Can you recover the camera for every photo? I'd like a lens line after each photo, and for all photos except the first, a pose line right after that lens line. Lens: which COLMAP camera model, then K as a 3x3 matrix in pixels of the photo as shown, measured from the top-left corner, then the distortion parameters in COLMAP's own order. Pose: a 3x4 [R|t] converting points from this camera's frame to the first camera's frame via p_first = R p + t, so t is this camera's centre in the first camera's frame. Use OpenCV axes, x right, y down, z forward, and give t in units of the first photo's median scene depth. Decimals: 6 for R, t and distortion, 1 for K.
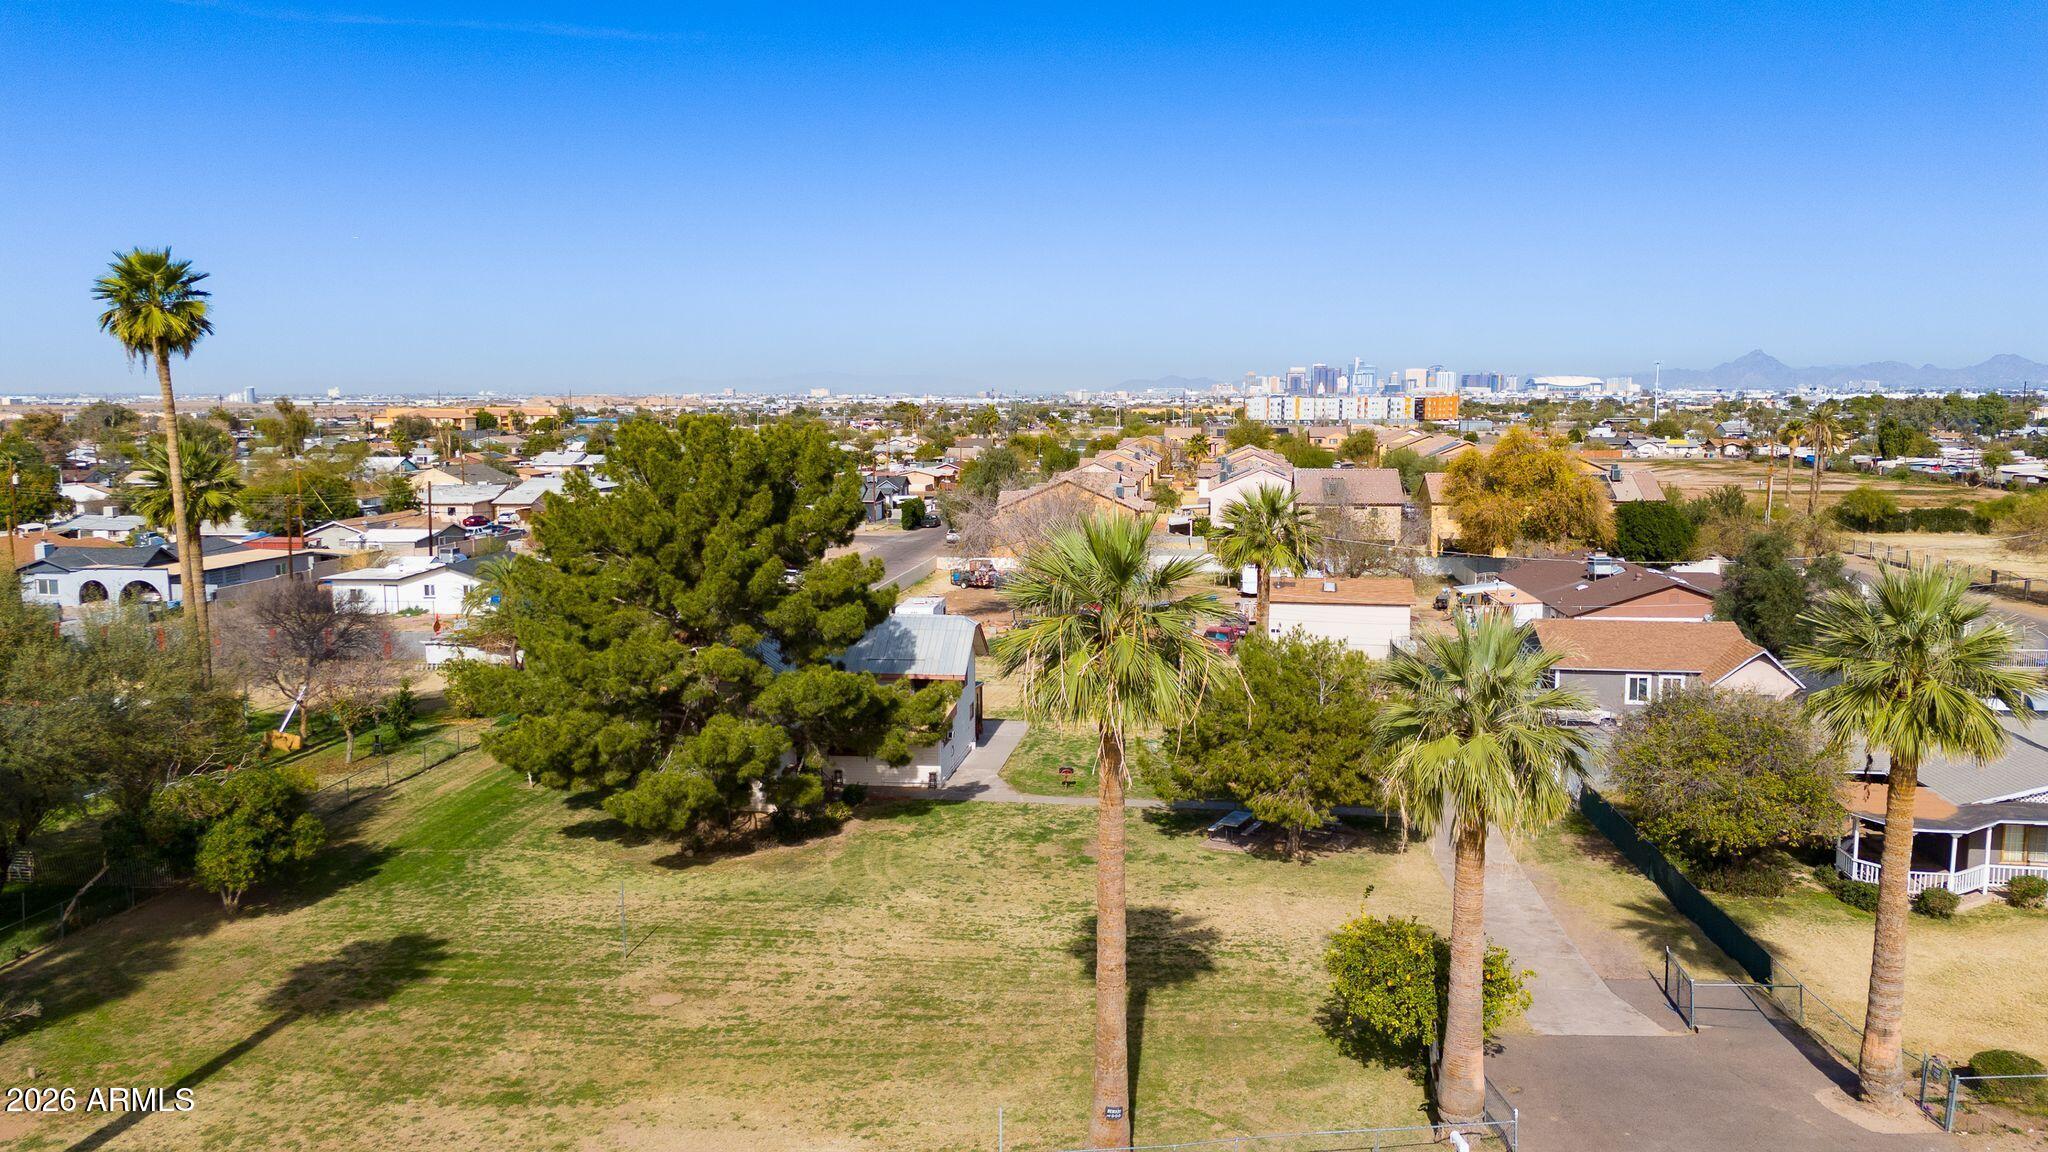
lens RADIAL K [[1511.2, 0, 1035.3], [0, 1511.2, 574.0], [0, 0, 1]] dist [0.076839, -0.067894]
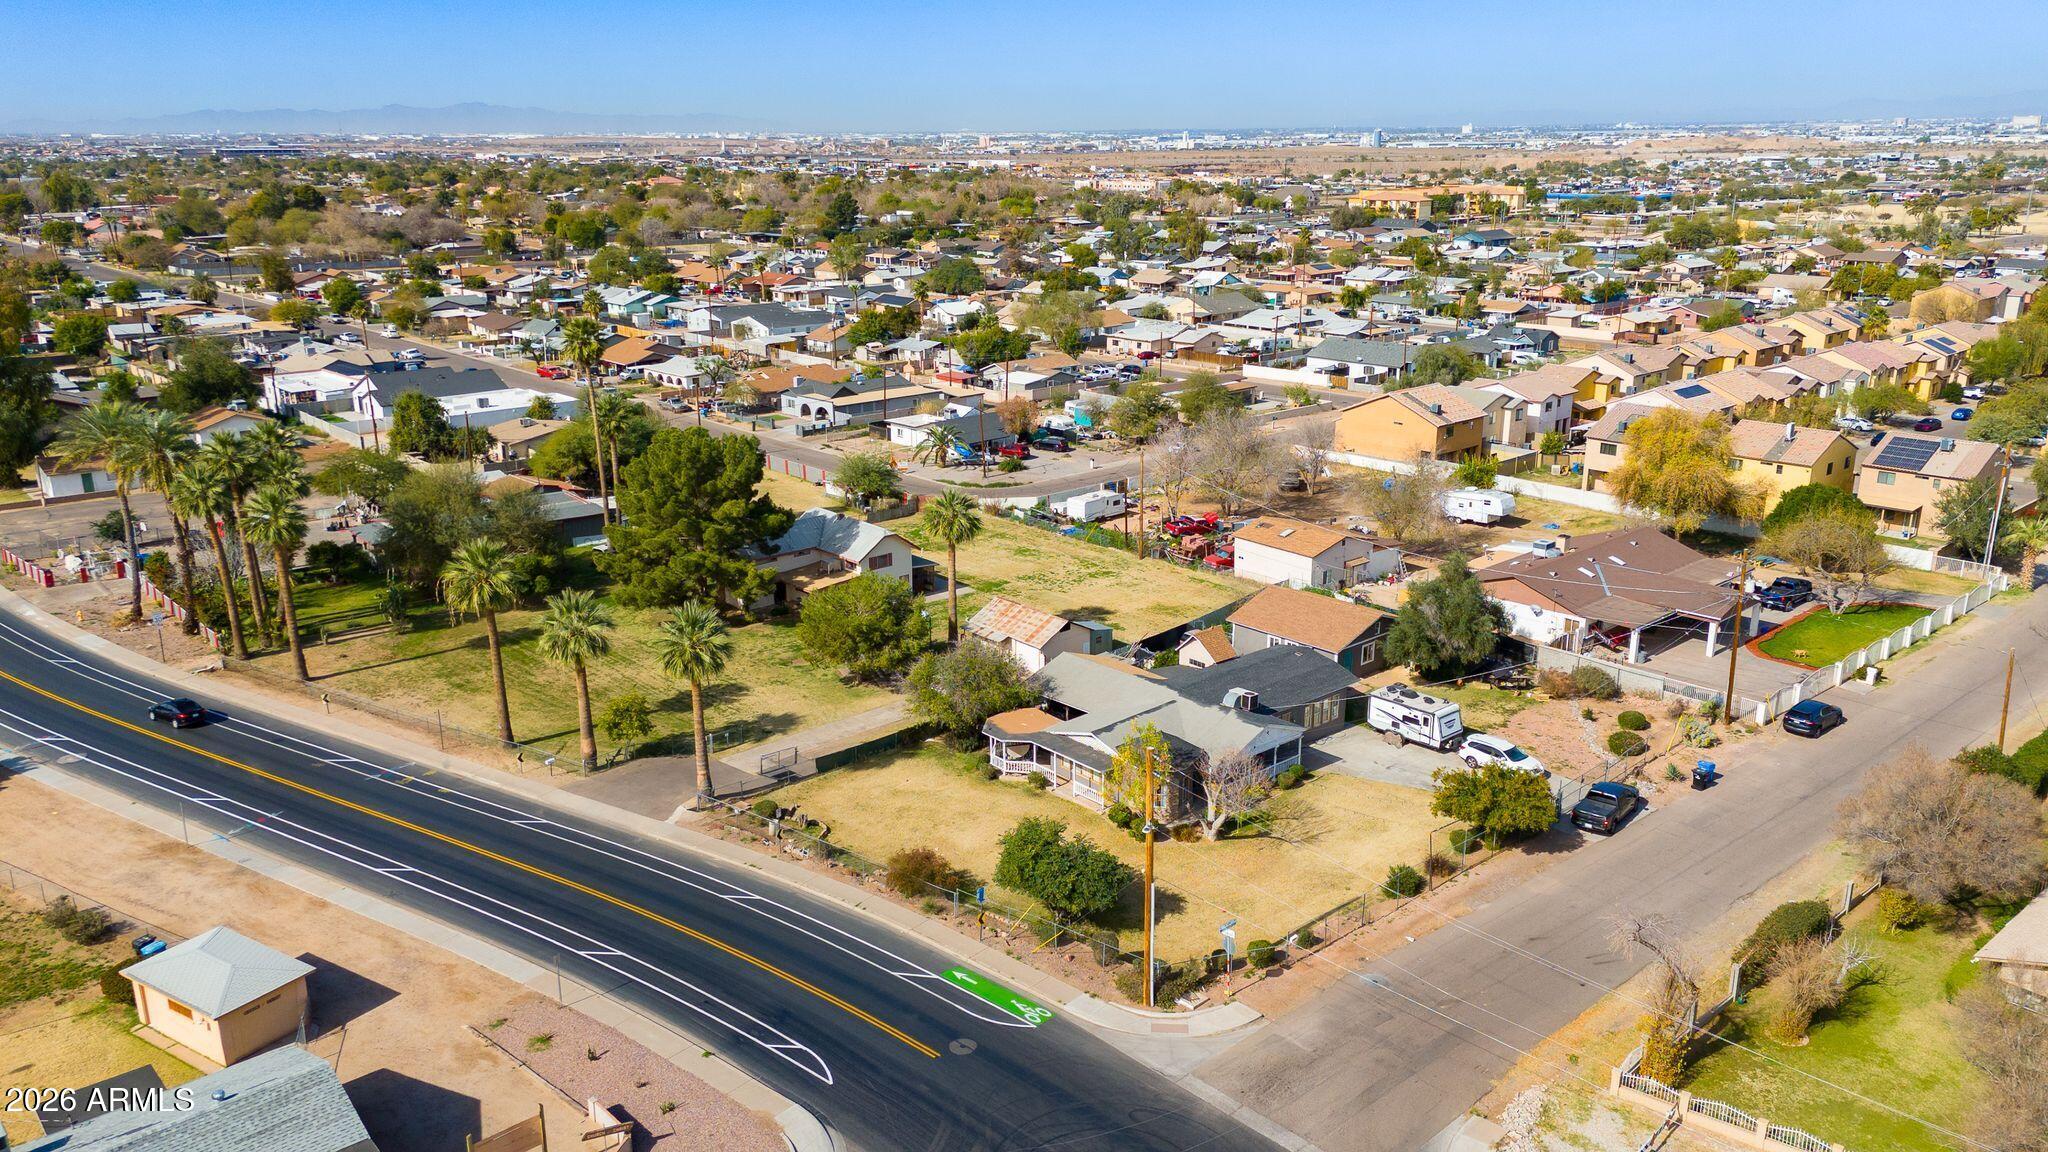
lens RADIAL K [[1511.2, 0, 1019.6], [0, 1511.2, 572.7], [0, 0, 1]] dist [0.076839, -0.067894]
pose [[0.756733, 0.182703, -0.627674, 1.494112], [-0.075192, 0.978105, 0.194053, -0.347883], [0.649385, -0.099650, 0.753902, -0.343641]]
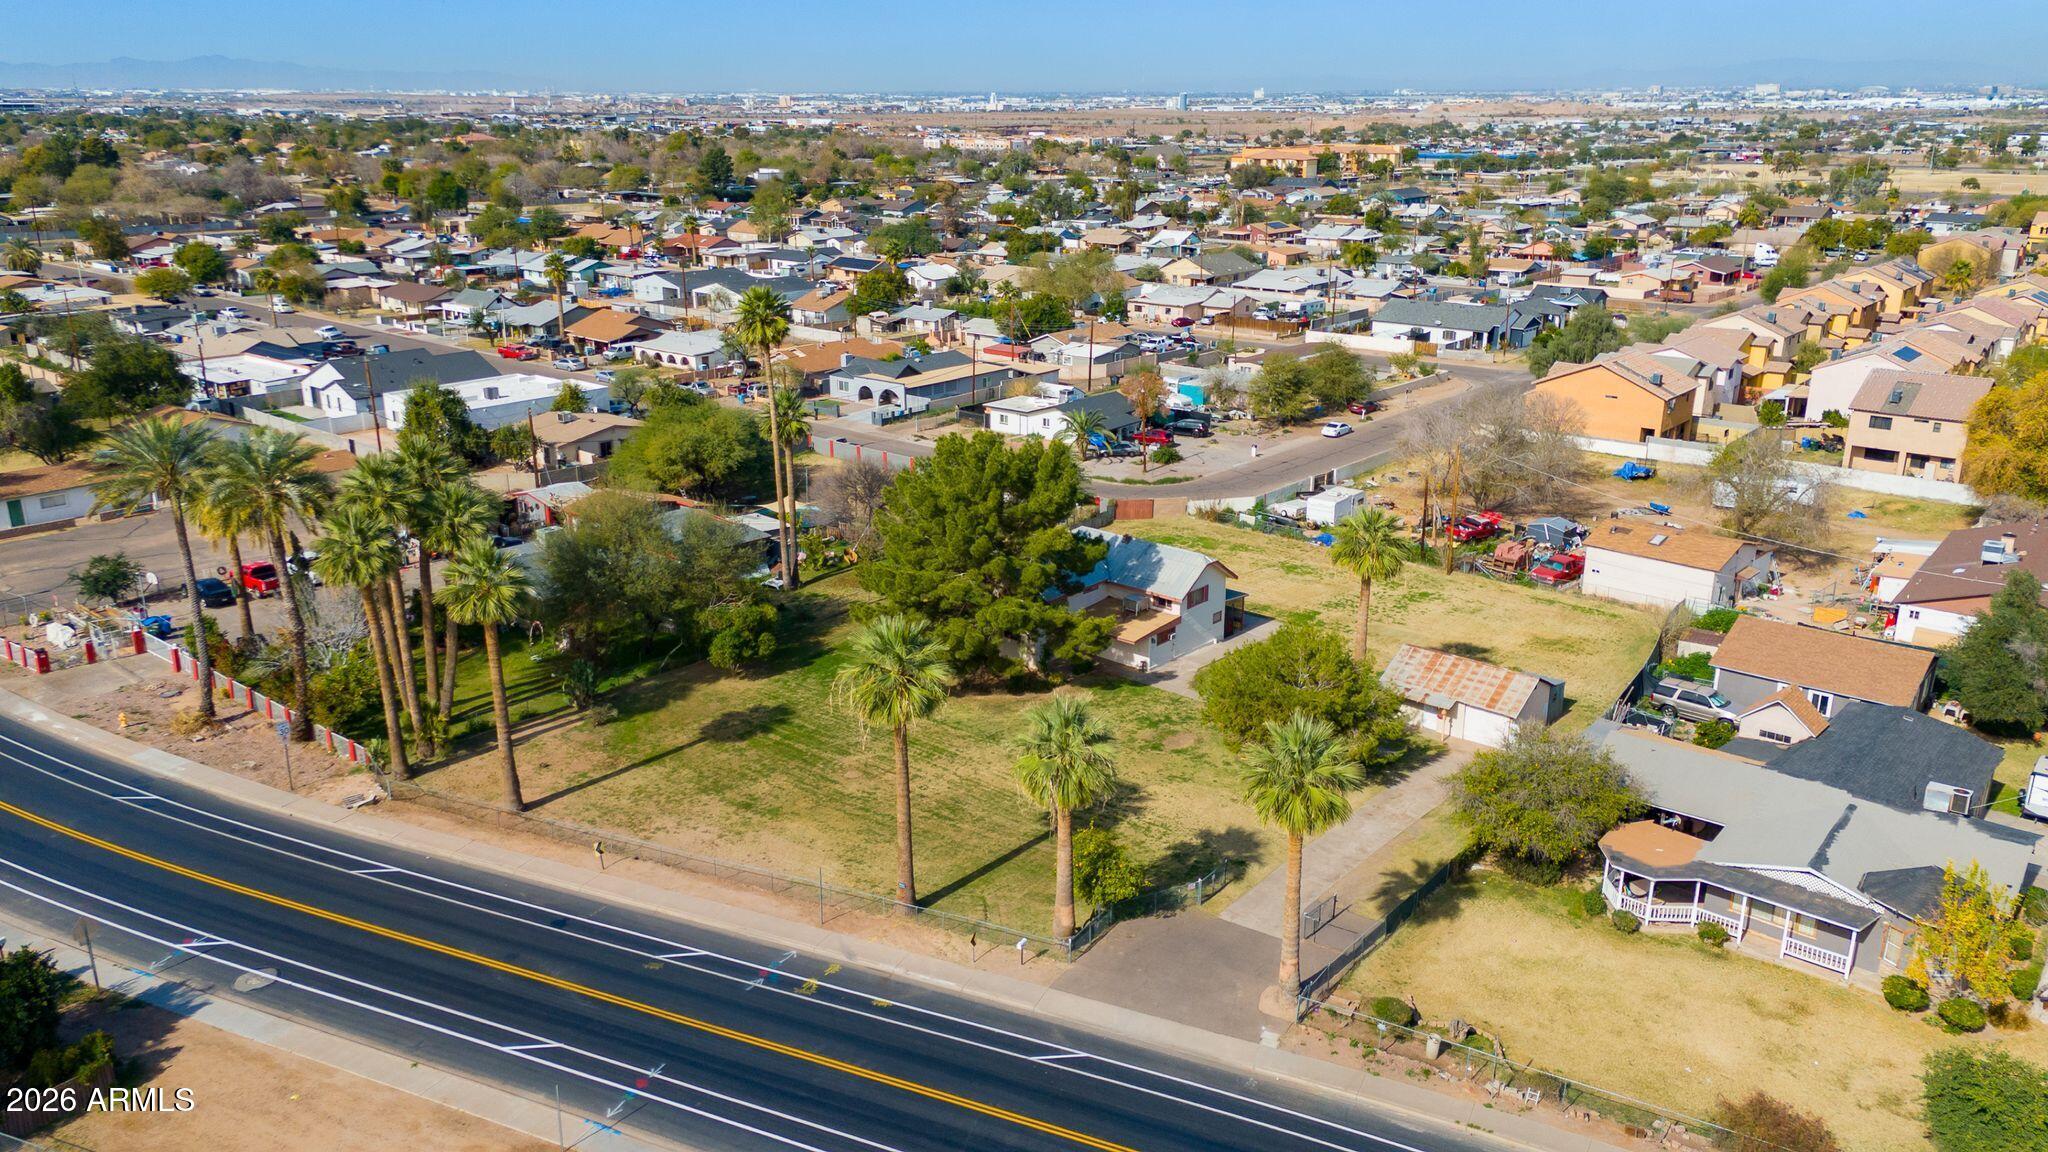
lens RADIAL K [[1511.2, 0, 1023.7], [0, 1511.2, 566.4], [0, 0, 1]] dist [0.076839, -0.067894]
pose [[0.837529, 0.166682, -0.520348, 0.666376], [-0.068312, 0.976804, 0.202945, -0.287806], [0.542105, -0.134427, 0.829489, -0.334799]]
